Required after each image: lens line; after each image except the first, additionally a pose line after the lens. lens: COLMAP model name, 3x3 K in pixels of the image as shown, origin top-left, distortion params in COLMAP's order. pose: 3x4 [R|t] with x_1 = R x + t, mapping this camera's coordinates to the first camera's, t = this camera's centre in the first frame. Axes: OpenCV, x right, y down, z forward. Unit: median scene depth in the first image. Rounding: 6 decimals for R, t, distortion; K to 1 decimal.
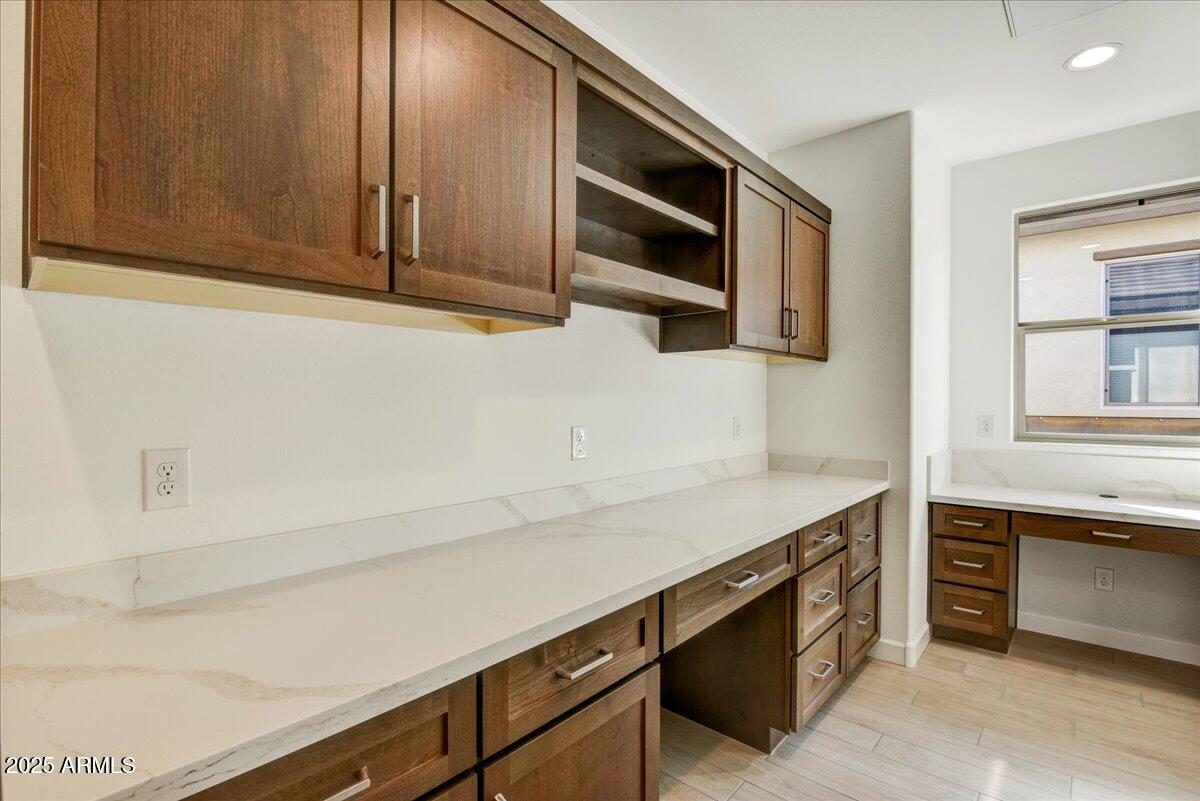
lens RADIAL K [[559.1, 0, 599.2], [0, 559.1, 391.9], [0, 0, 1]] dist [-0.002995, -0.001312]
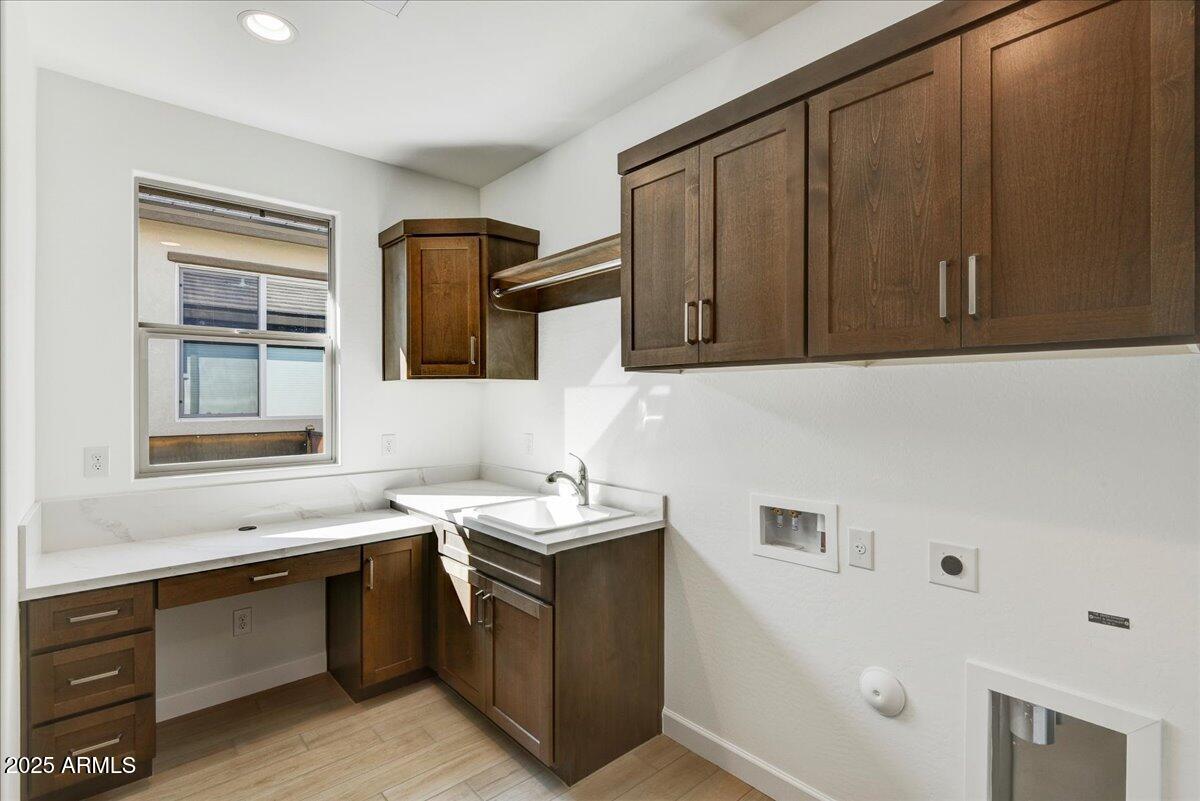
lens RADIAL K [[581.6, 0, 600.0], [0, 581.6, 400.5], [0, 0, 1]] dist [-0.004299, -0.002517]
pose [[0.127657, -0.005988, 0.991800, 0.051156], [-0.006982, 0.999952, 0.006936, -0.027643], [-0.991794, -0.007810, 0.127609, 0.288886]]
